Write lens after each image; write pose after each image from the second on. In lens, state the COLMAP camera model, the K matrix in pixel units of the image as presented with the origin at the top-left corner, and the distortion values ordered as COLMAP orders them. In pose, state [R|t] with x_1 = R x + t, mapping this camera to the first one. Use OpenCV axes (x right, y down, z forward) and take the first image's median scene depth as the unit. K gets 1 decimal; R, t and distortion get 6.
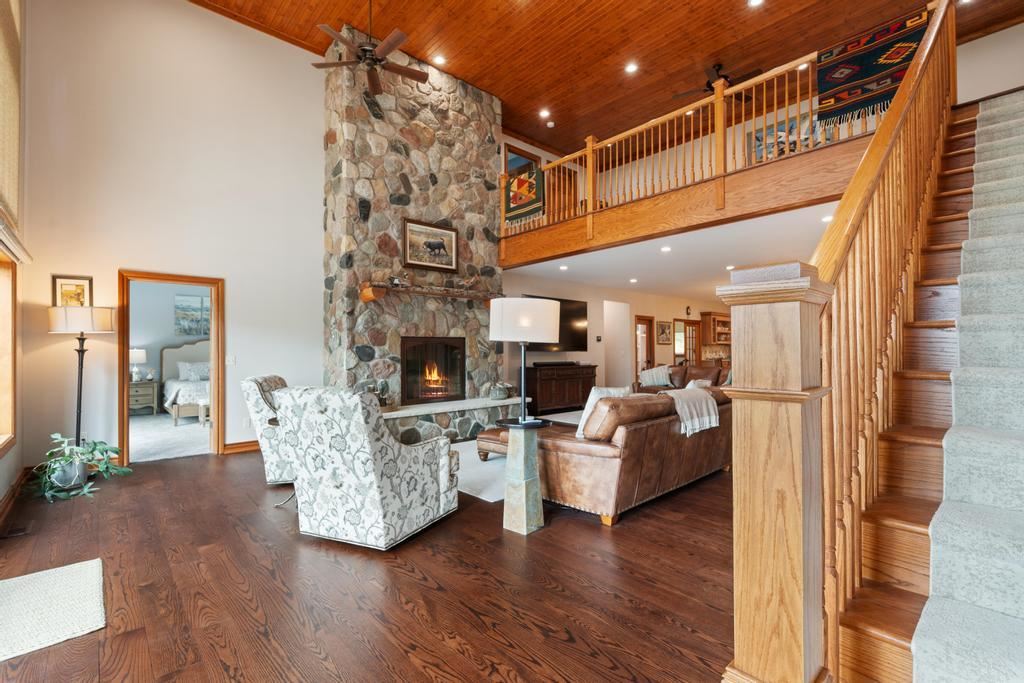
lens RADIAL K [[461.2, 0, 517.8], [0, 461.2, 344.2], [0, 0, 1]] dist [-0.005419, 0.000617]
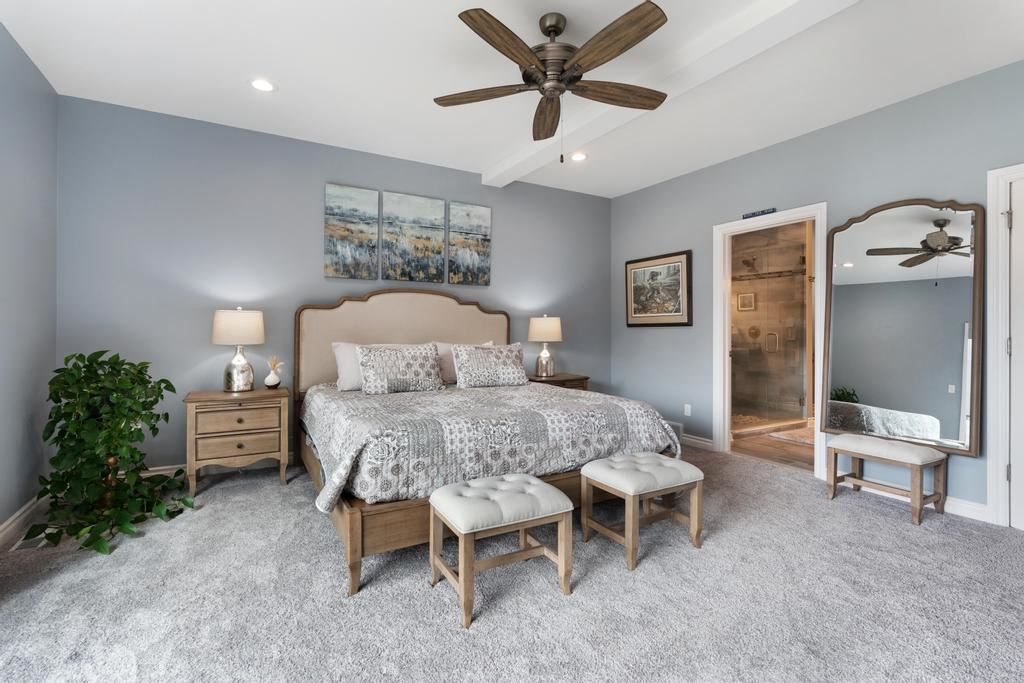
lens RADIAL K [[491.9, 0, 508.9], [0, 491.9, 337.4], [0, 0, 1]] dist [0.001707, 0.000749]
pose [[0.971468, 0.014452, -0.236728, -0.490754], [-0.011005, 0.999813, 0.015875, 0.025769], [0.236914, -0.012817, 0.971446, 0.621829]]
